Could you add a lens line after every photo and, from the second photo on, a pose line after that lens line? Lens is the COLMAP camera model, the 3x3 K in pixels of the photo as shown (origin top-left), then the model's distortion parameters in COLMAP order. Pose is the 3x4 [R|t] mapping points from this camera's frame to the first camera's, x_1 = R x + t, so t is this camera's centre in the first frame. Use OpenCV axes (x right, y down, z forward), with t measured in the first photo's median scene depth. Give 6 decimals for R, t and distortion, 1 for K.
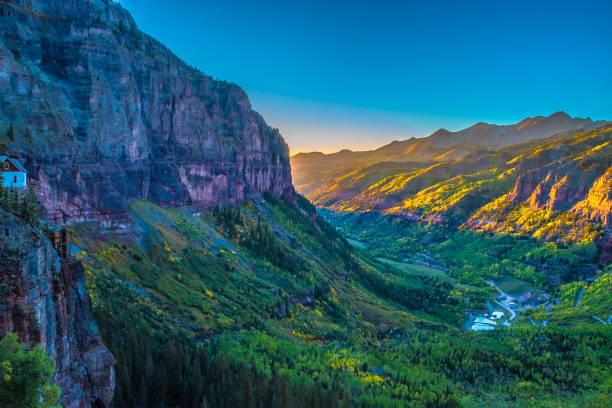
lens RADIAL K [[479.1, 0, 306.0], [0, 479.1, 204.0], [0, 0, 1]] dist [-0.103601, 0.032052]
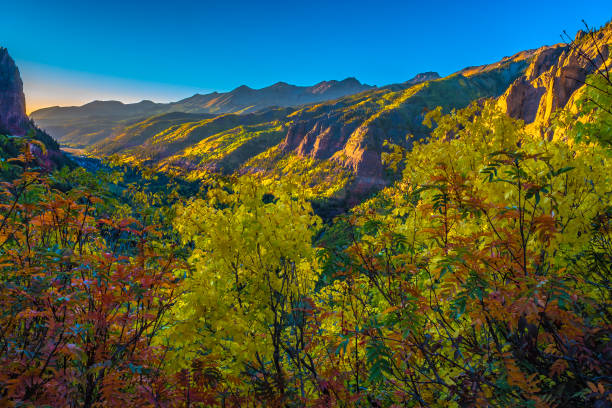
lens RADIAL K [[476.5, 0, 306.0], [0, 476.5, 204.0], [0, 0, 1]] dist [-0.096311, 0.018790]
pose [[0.922115, 0.001087, 0.386915, 0.110510], [-0.035413, 0.996036, 0.081601, 0.030169], [-0.385293, -0.088947, 0.918498, 0.030473]]
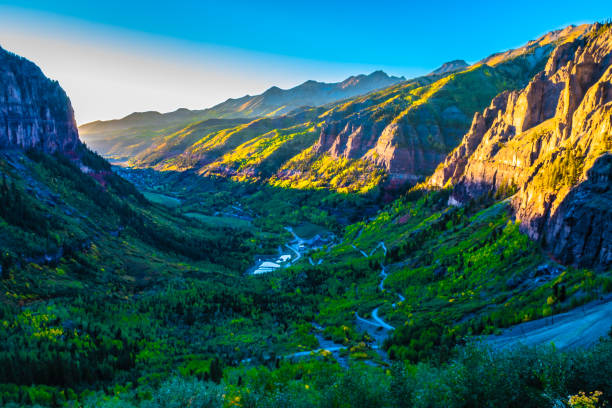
lens RADIAL K [[467.9, 0, 306.0], [0, 467.9, 204.0], [0, 0, 1]] dist [-0.096697, 0.015434]
pose [[0.947567, -0.065294, 0.312817, 0.099346], [0.037245, 0.994797, 0.094821, 0.013391], [-0.317381, -0.078199, 0.945069, 0.002366]]
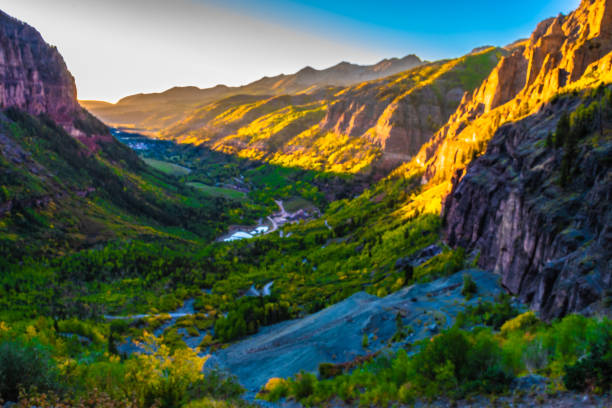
lens RADIAL K [[455.2, 0, 306.0], [0, 455.2, 204.0], [0, 0, 1]] dist [-0.101241, 0.022321]
pose [[0.970766, -0.021724, 0.239043, 0.195333], [-0.012008, 0.990254, 0.138755, 0.026320], [-0.239728, -0.137569, 0.961044, -0.001918]]
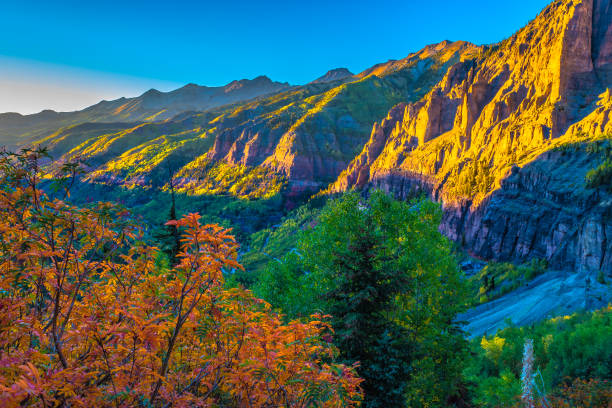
lens RADIAL K [[479.1, 0, 306.0], [0, 479.1, 204.0], [0, 0, 1]] dist [-0.103601, 0.032052]
pose [[0.838608, -0.081622, 0.538585, 0.047837], [0.038337, 0.995102, 0.091115, 0.006669], [-0.543385, -0.055762, 0.837630, -0.001134]]
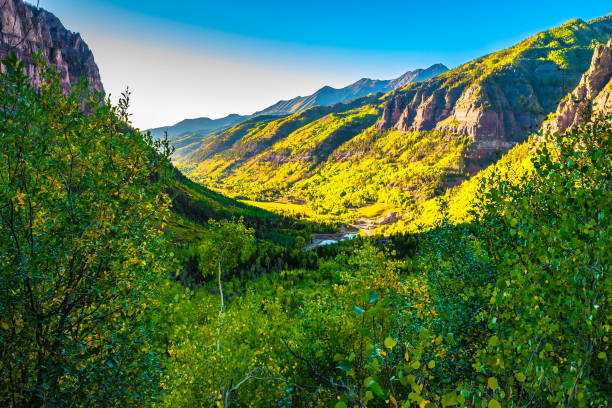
lens RADIAL K [[476.5, 0, 306.0], [0, 476.5, 204.0], [0, 0, 1]] dist [-0.096311, 0.018790]
pose [[0.975896, -0.069397, 0.206910, 0.120990], [0.056247, 0.996045, 0.068779, 0.086575], [-0.210865, -0.055483, 0.975939, 0.149199]]
